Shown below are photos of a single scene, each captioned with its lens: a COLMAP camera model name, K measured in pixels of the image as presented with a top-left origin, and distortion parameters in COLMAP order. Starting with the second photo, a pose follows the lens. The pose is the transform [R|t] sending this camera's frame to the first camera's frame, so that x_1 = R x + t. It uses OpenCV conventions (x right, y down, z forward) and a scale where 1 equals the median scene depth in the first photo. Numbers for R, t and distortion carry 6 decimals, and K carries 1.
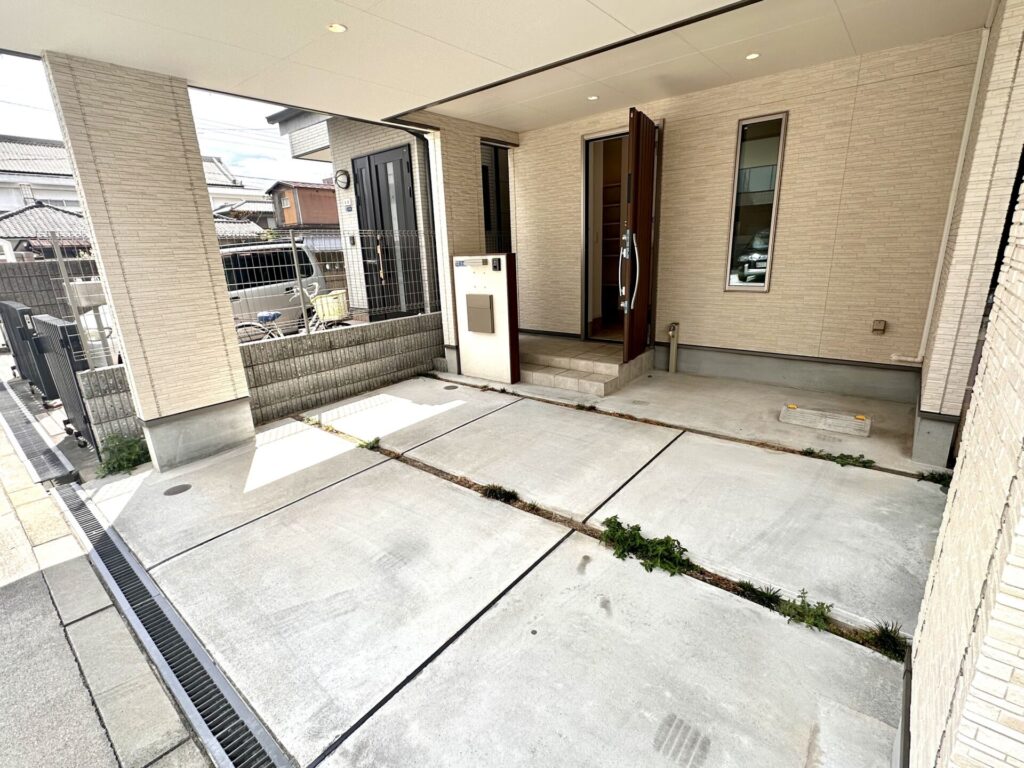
lens RADIAL K [[475.0, 0, 514.2], [0, 475.0, 383.5], [0, 0, 1]] dist [-0.001704, -0.000453]
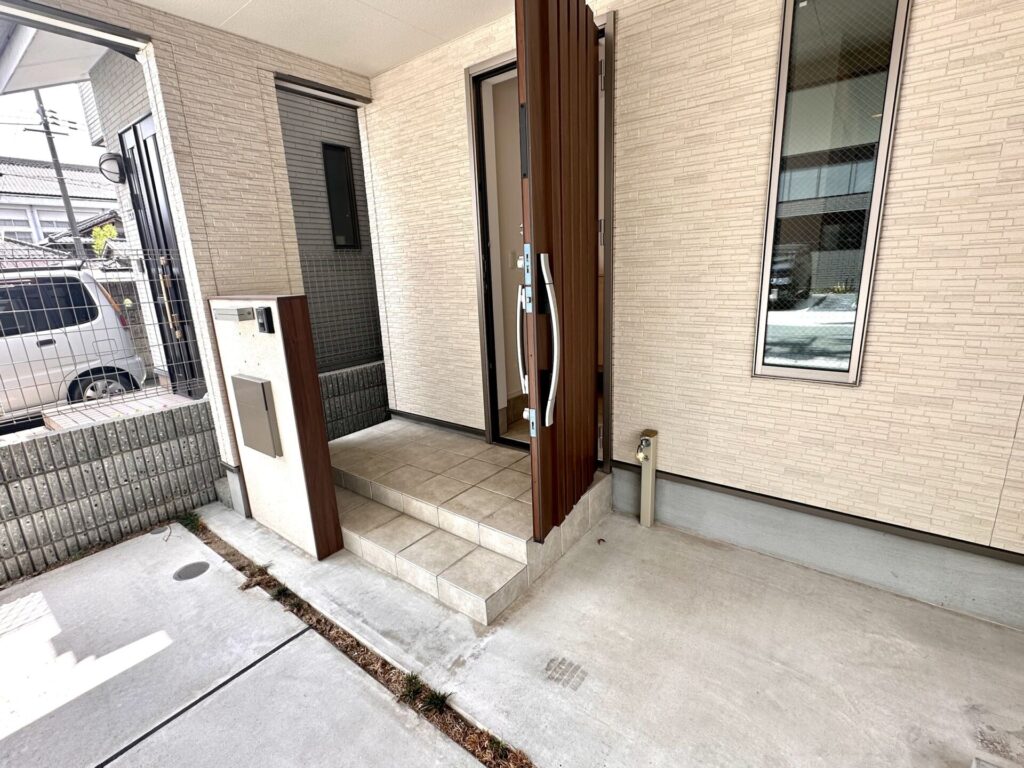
lens RADIAL K [[475.0, 0, 510.8], [0, 475.0, 385.0], [0, 0, 1]] dist [-0.001704, -0.000453]
pose [[0.999633, -0.011253, 0.024628, 0.188823], [0.012073, 0.999370, -0.033382, -0.166772], [-0.024236, 0.033667, 0.999139, 0.524728]]
